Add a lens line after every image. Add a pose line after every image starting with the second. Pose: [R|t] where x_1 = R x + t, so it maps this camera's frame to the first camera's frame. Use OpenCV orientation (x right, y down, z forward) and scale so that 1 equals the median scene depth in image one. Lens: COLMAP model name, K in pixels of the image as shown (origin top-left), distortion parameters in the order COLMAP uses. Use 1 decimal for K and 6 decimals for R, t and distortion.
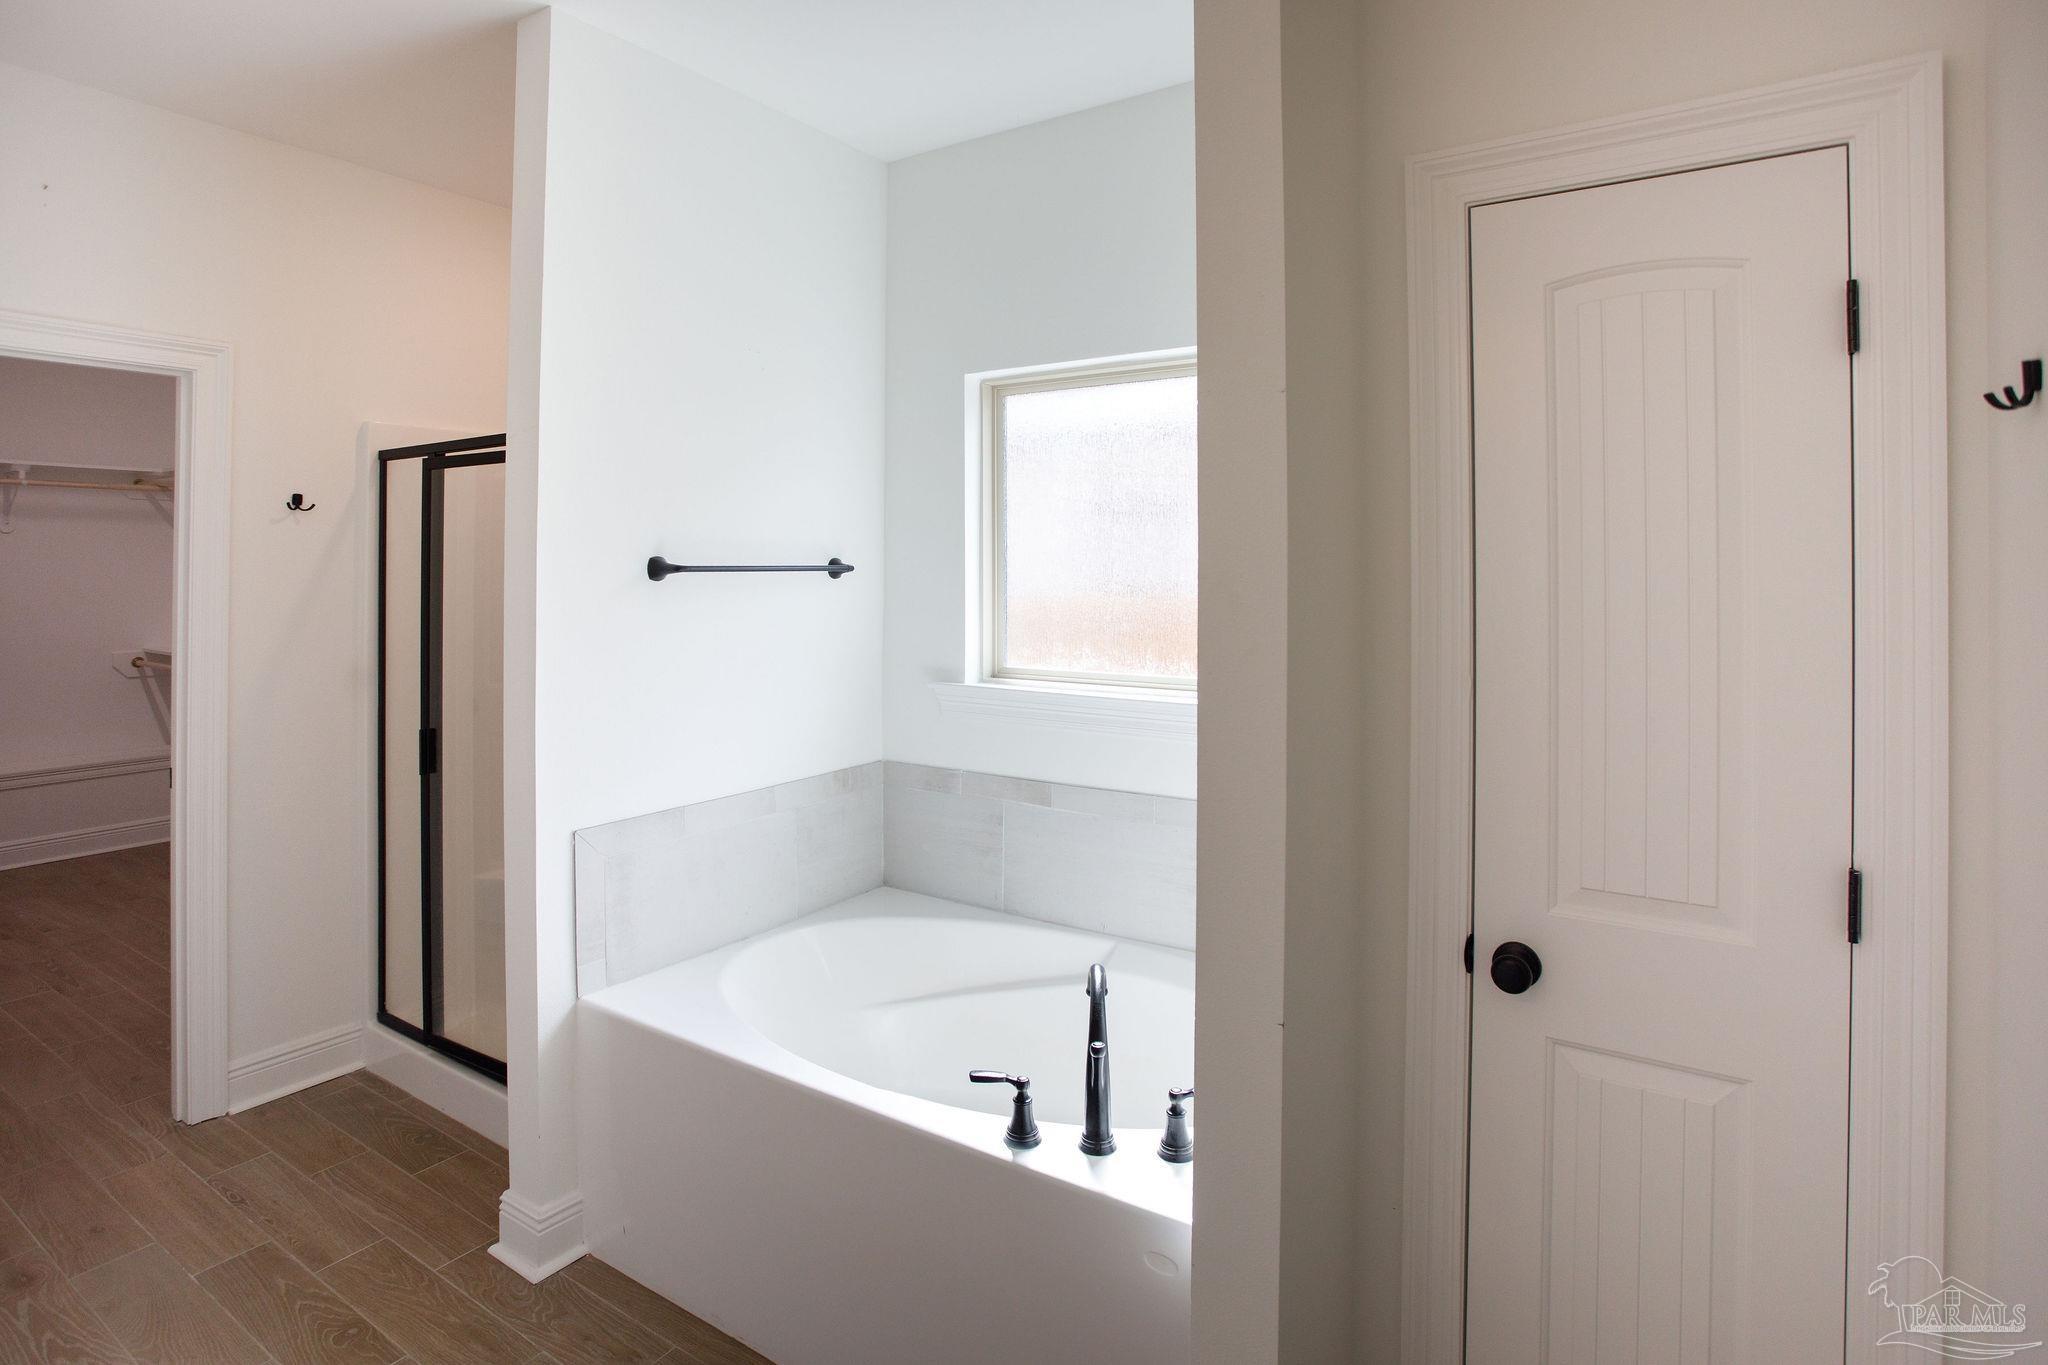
lens RADIAL K [[1071.4, 0, 987.8], [0, 1071.4, 551.5], [0, 0, 1]] dist [-0.053021, 0.016450]
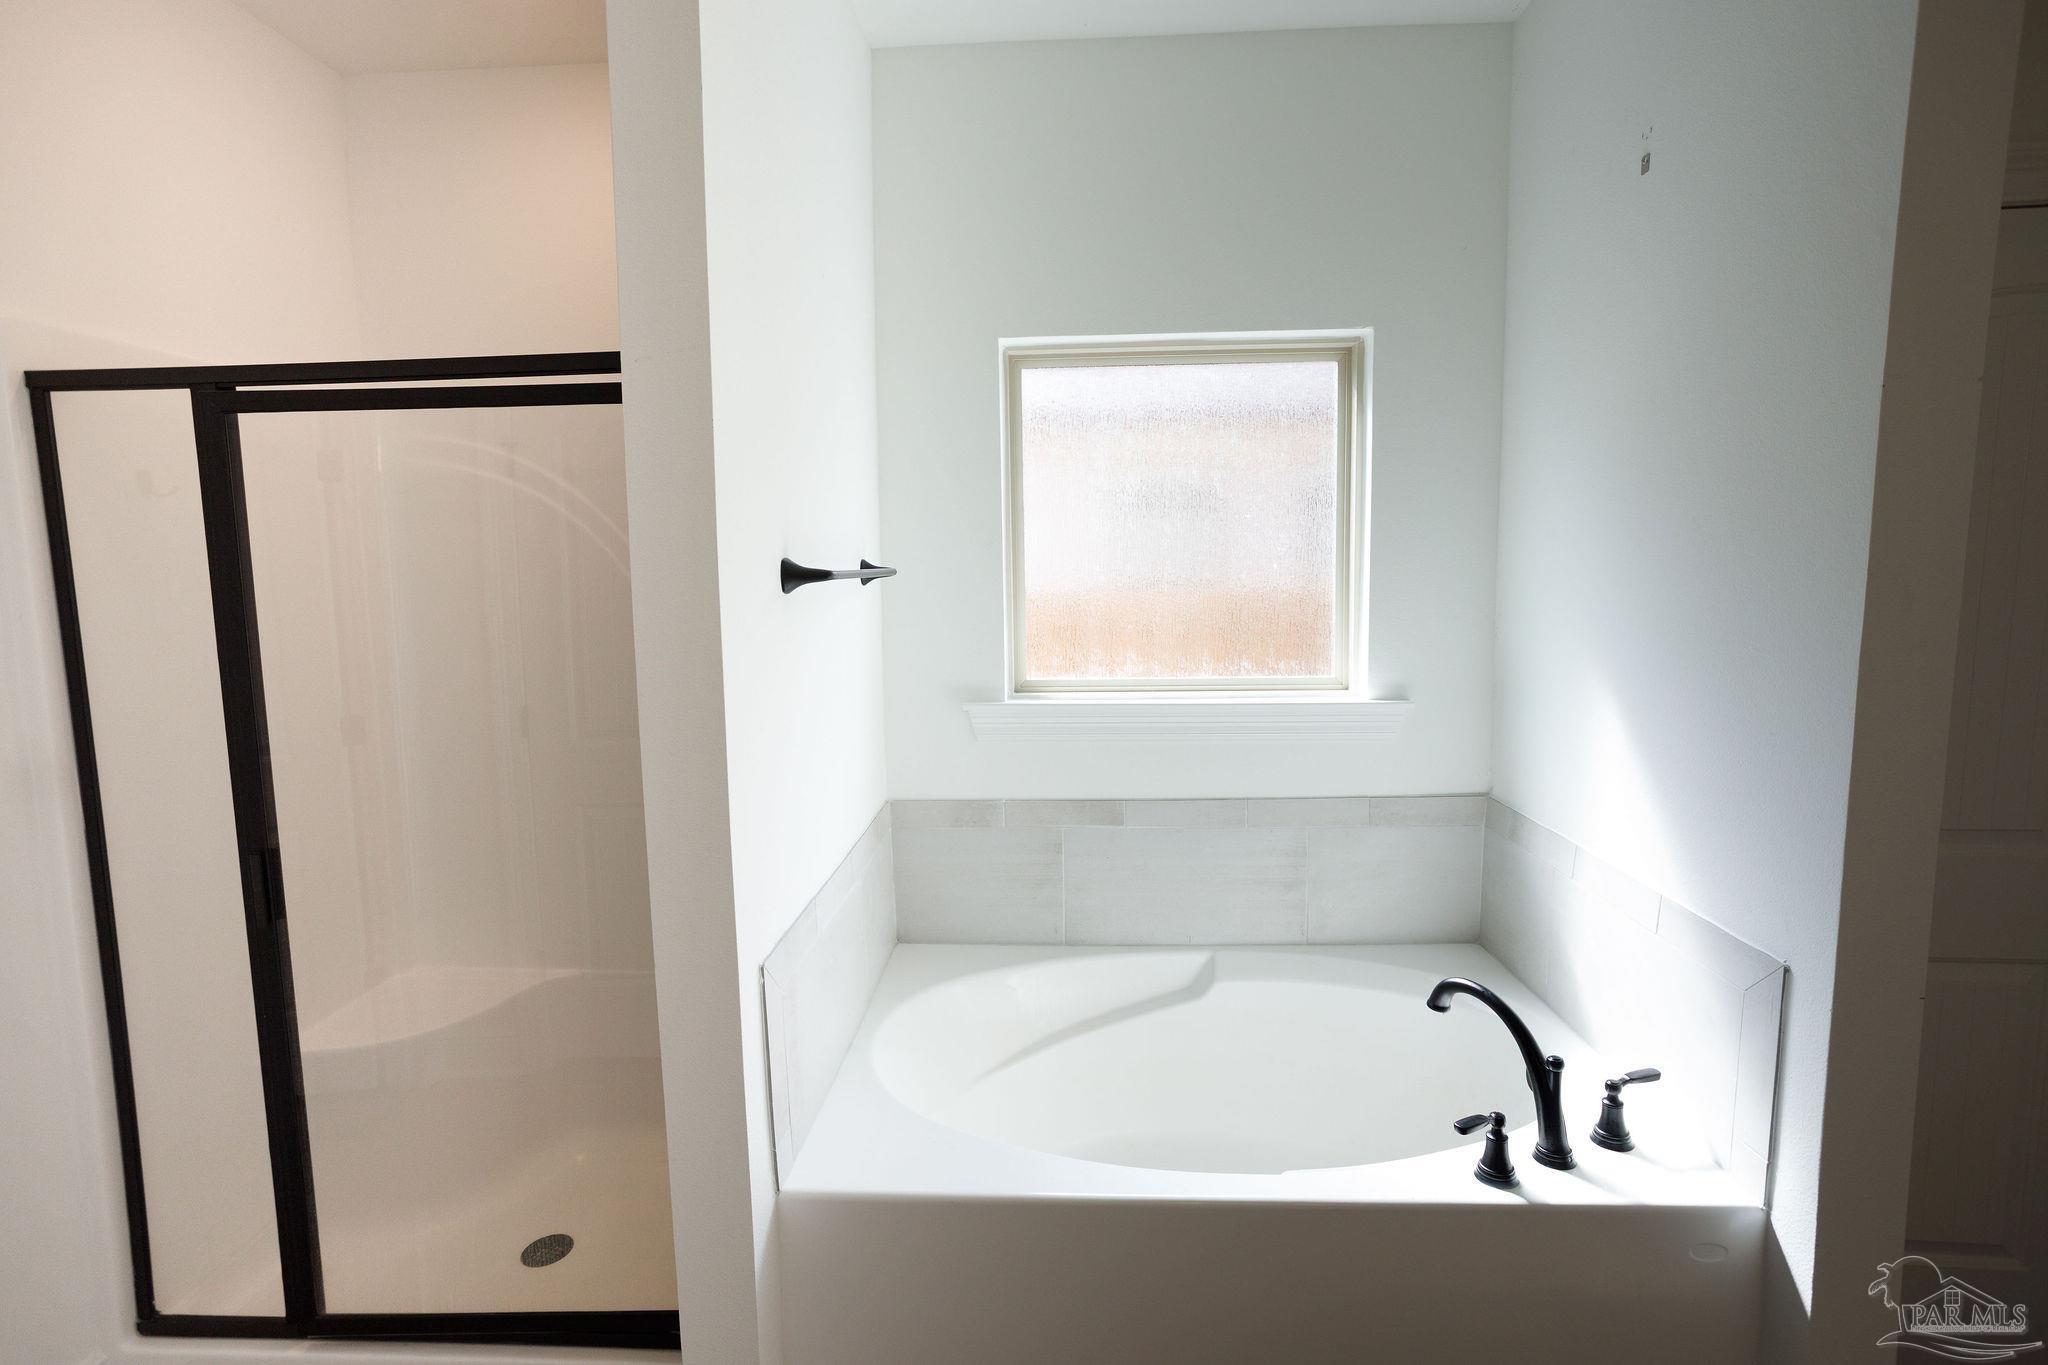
lens RADIAL K [[1020.6, 0, 1024.0], [0, 1020.6, 682.5], [0, 0, 1]] dist [-0.000371, 0.000559]
pose [[0.858622, -0.070838, 0.507692, -0.445615], [0.009235, 0.992383, 0.122848, 0.004667], [-0.512527, -0.100791, 0.852735, 0.287659]]
